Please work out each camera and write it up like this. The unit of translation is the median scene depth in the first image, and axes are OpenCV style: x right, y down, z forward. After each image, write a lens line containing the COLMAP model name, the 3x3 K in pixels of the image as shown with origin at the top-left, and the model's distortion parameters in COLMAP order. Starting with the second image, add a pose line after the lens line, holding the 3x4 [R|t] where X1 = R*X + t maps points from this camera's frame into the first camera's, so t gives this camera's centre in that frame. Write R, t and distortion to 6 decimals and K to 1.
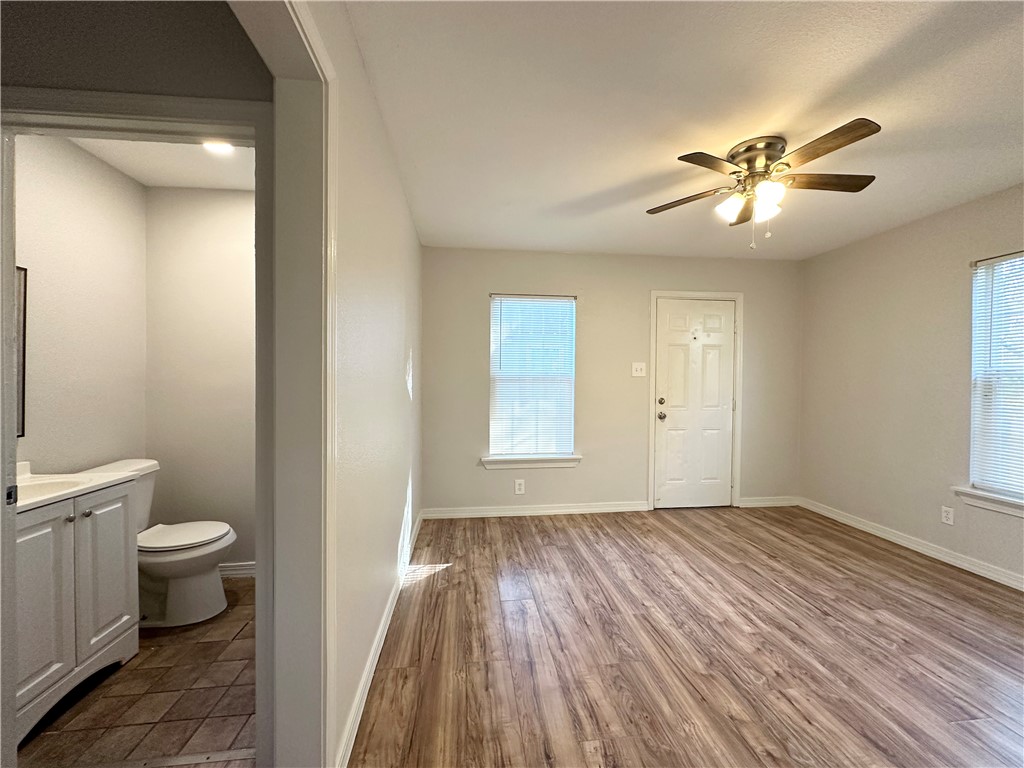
lens RADIAL K [[418.7, 0, 512.0], [0, 418.7, 384.0], [0, 0, 1]] dist [-0.002460, 0.000503]
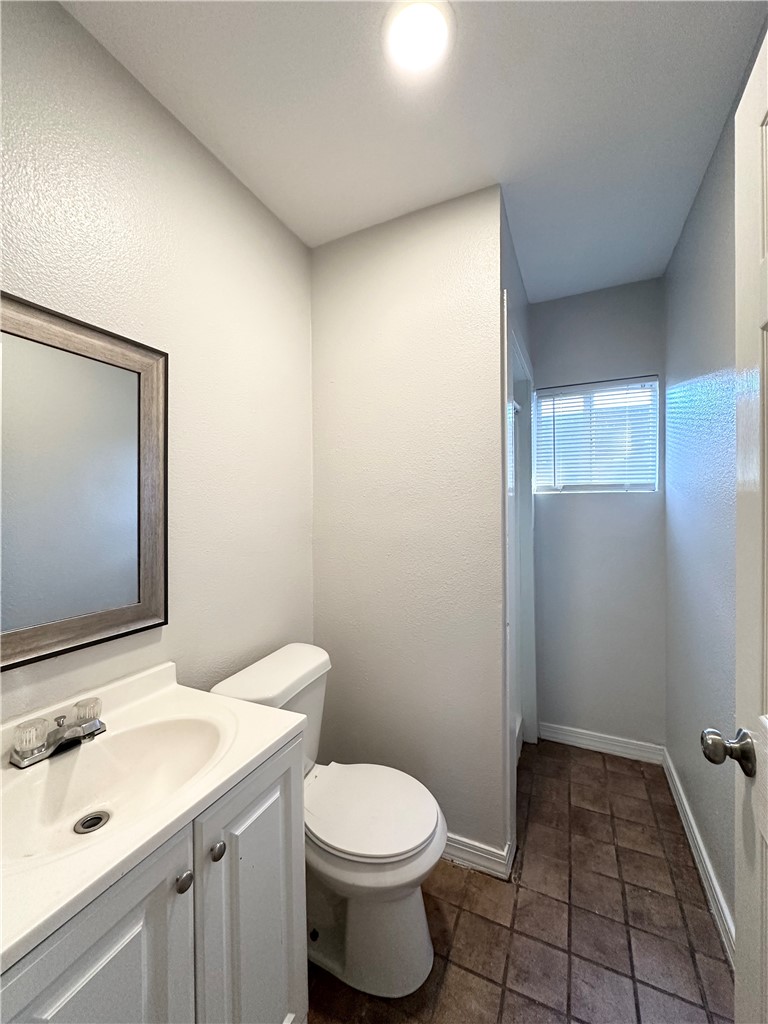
lens RADIAL K [[418.7, 0, 384.0], [0, 418.7, 512.0], [0, 0, 1]] dist [-0.002460, 0.000503]
pose [[0.856567, -0.011793, -0.515901, -0.440223], [0.006726, 0.999909, -0.011689, -0.026322], [0.515992, 0.006542, 0.856568, 0.491642]]
